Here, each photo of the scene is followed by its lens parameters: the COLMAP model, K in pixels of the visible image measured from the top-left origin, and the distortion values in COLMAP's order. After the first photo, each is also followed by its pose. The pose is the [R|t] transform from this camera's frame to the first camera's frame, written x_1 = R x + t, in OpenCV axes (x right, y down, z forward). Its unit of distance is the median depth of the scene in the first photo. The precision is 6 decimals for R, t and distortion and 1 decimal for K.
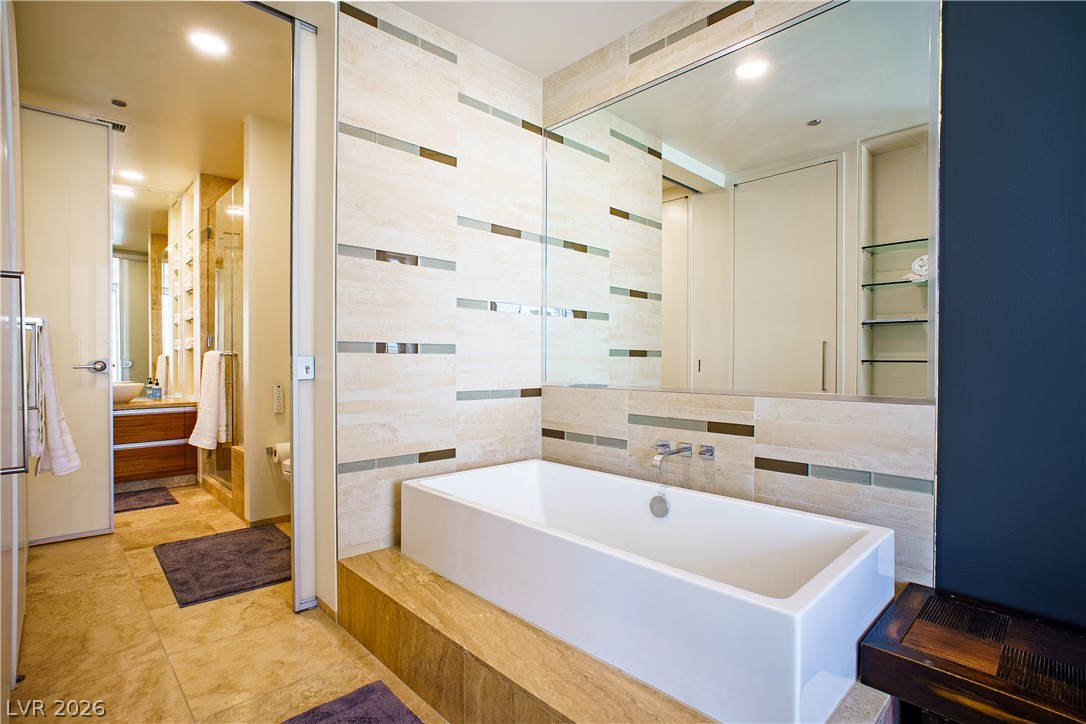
lens RADIAL K [[526.8, 0, 543.1], [0, 526.8, 371.4], [0, 0, 1]] dist [-0.025560, 0.001045]
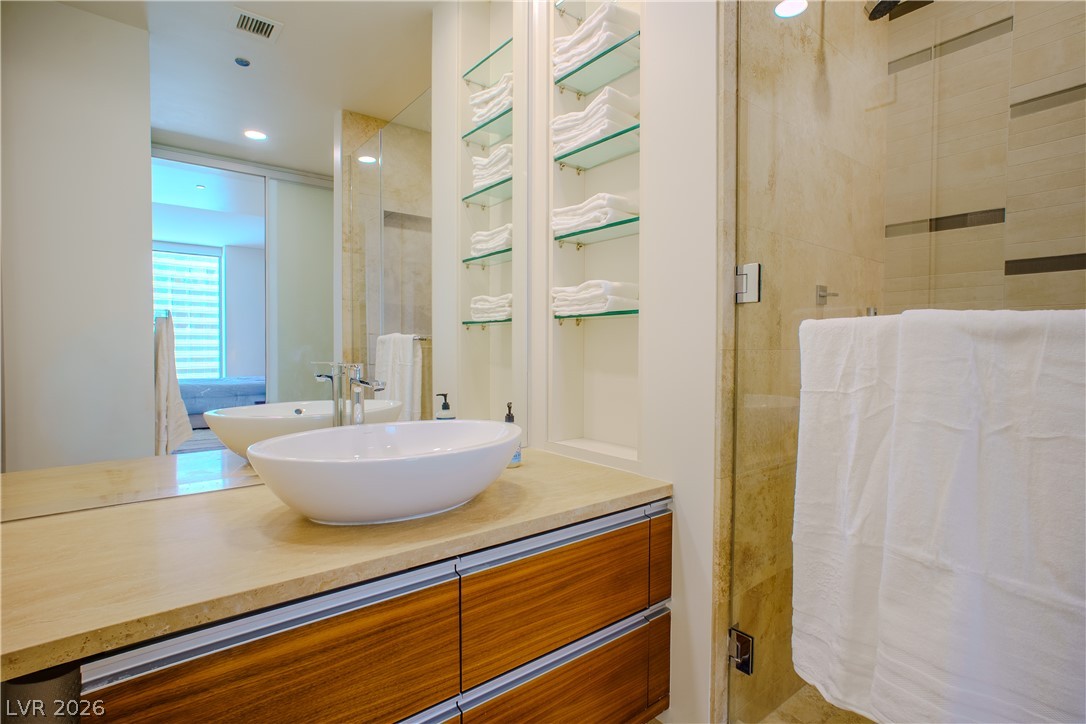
lens RADIAL K [[543.3, 0, 543.0], [0, 543.3, 362.0], [0, 0, 1]] dist [-0.029824, 0.000408]
pose [[0.995658, -0.005725, -0.092905, -0.808257], [0.005697, 0.999984, -0.000561, -0.015620], [0.092907, 0.000029, 0.995675, 0.764675]]
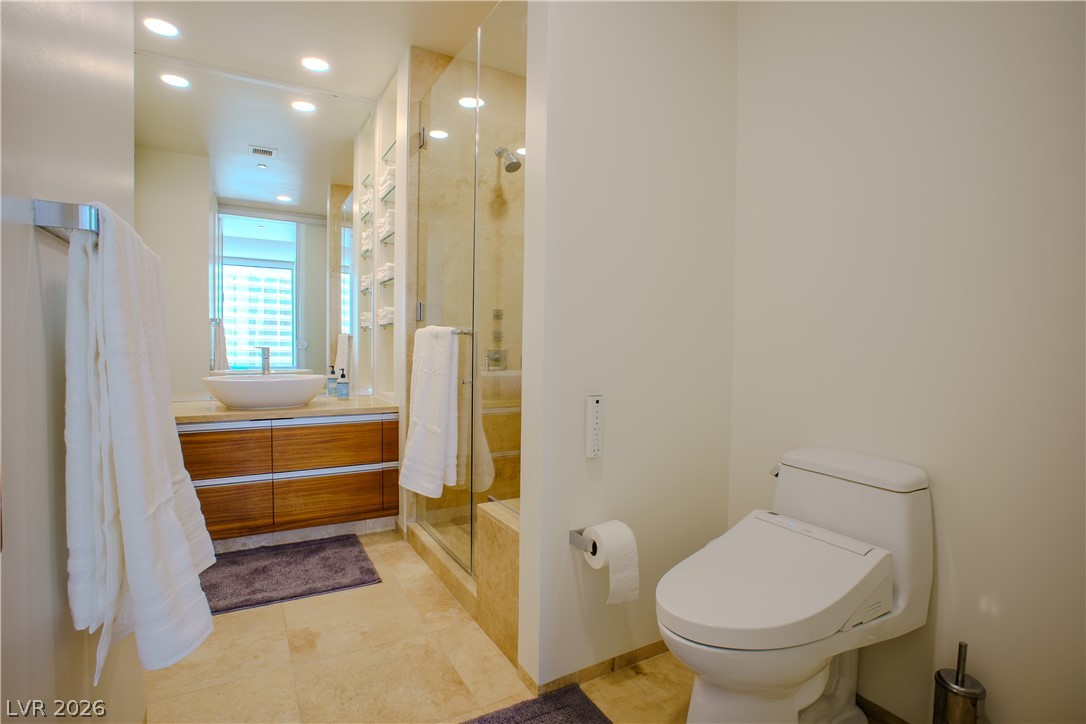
lens RADIAL K [[523.0, 0, 529.1], [0, 523.0, 365.7], [0, 0, 1]] dist [-0.065132, 0.016481]
pose [[0.966530, 0.021233, -0.255672, -0.391870], [-0.015547, 0.999585, 0.024243, -0.011126], [0.256081, -0.019456, 0.966460, 0.475901]]
